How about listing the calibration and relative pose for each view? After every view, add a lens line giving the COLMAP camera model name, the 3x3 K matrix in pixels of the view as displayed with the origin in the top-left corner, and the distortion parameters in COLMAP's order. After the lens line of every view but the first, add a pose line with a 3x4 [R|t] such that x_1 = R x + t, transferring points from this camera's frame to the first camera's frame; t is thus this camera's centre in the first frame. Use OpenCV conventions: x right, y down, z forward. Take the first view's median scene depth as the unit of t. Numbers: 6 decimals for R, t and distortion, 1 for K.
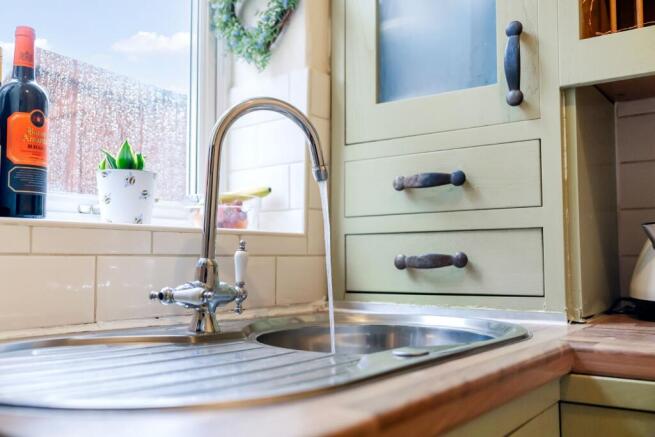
lens RADIAL K [[641.2, 0, 327.5], [0, 641.2, 218.5], [0, 0, 1]] dist [-0.009911, -0.007948]
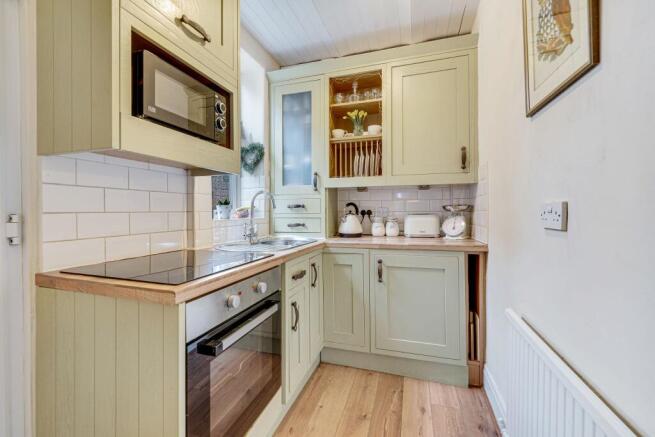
lens RADIAL K [[267.1, 0, 327.3], [0, 267.1, 214.6], [0, 0, 1]] dist [-0.000414, -0.000243]
pose [[0.947067, -0.003090, 0.321021, -0.232135], [-0.016988, 0.998070, 0.059725, -0.121508], [-0.320586, -0.062016, 0.945187, -0.812975]]
